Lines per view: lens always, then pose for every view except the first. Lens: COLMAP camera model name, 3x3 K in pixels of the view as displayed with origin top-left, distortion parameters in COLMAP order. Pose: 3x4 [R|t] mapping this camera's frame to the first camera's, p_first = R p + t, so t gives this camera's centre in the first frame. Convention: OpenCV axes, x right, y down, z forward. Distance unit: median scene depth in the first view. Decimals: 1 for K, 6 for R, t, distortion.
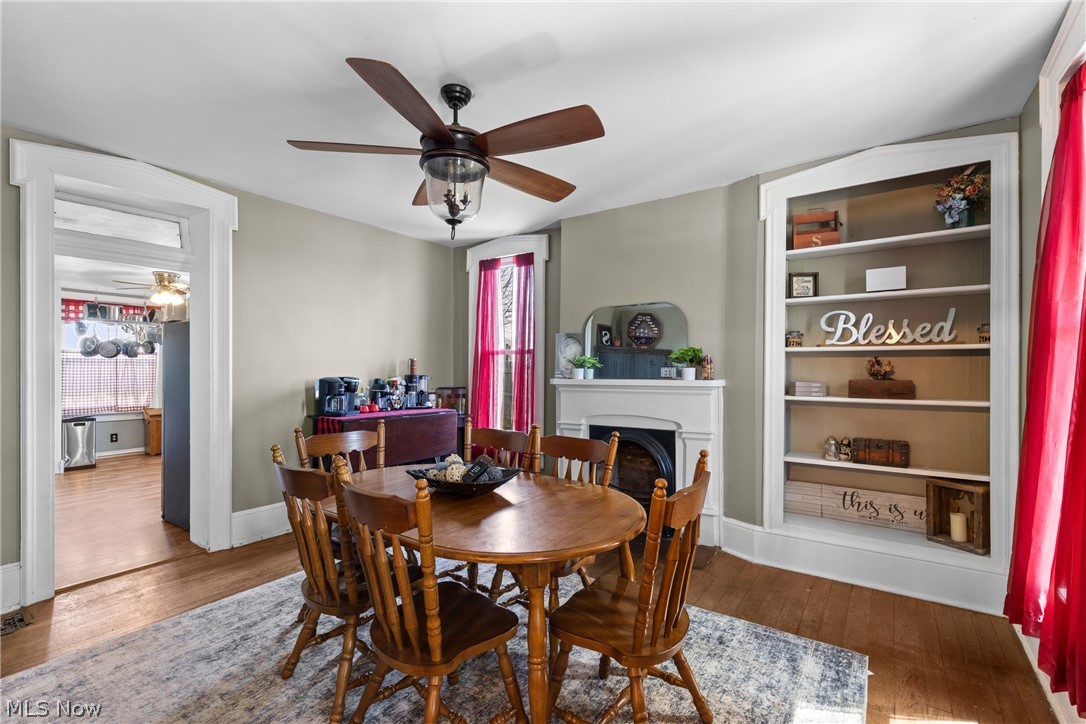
lens RADIAL K [[490.0, 0, 545.5], [0, 490.0, 344.5], [0, 0, 1]] dist [0.000578, -0.000373]
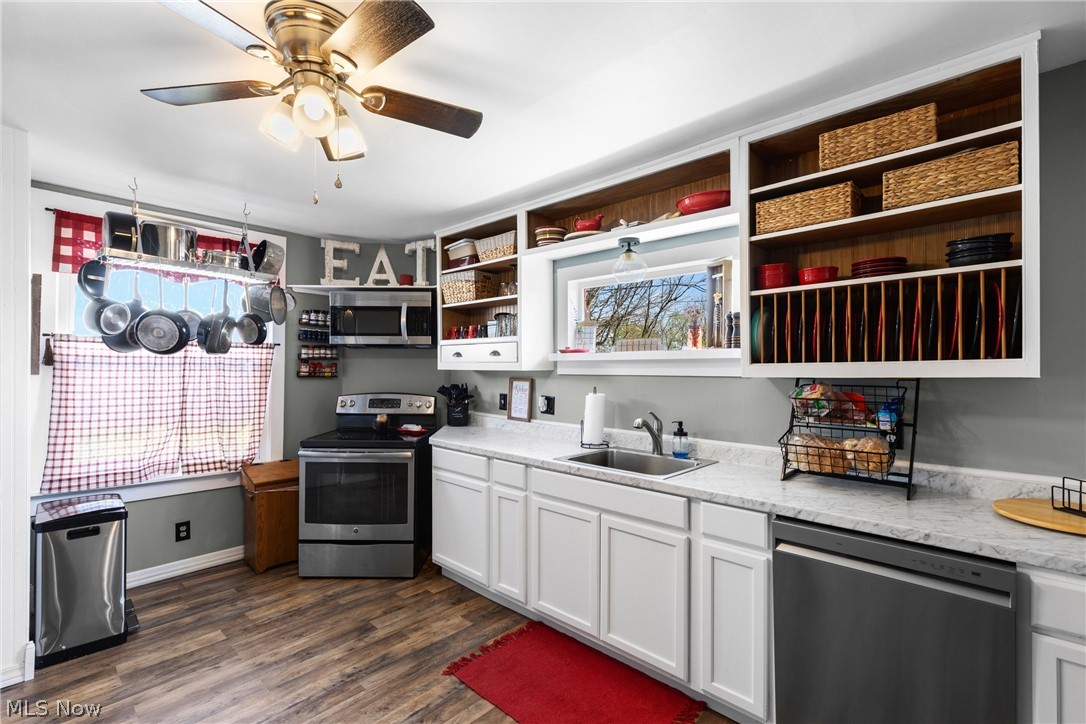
lens RADIAL K [[474.6, 0, 543.0], [0, 474.6, 362.0], [0, 0, 1]] dist [0.002610, 0.000580]
pose [[0.992419, 0.010147, -0.122481, -0.510820], [-0.007879, 0.999789, 0.018988, 0.023615], [0.122648, -0.017878, 0.992289, 0.623536]]
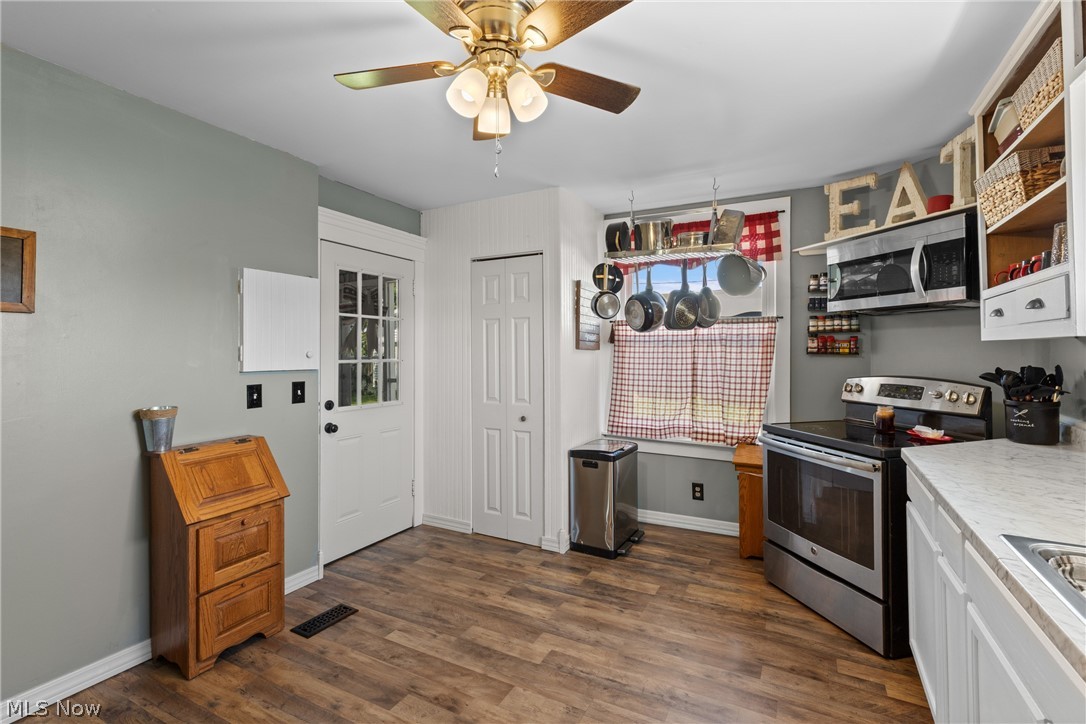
lens RADIAL K [[490.0, 0, 545.5], [0, 490.0, 344.5], [0, 0, 1]] dist [0.000578, -0.000373]
pose [[0.142317, -0.004902, -0.989809, -0.415632], [0.033567, 0.999436, -0.000123, 0.035571], [0.989252, -0.033207, 0.142401, 0.800039]]
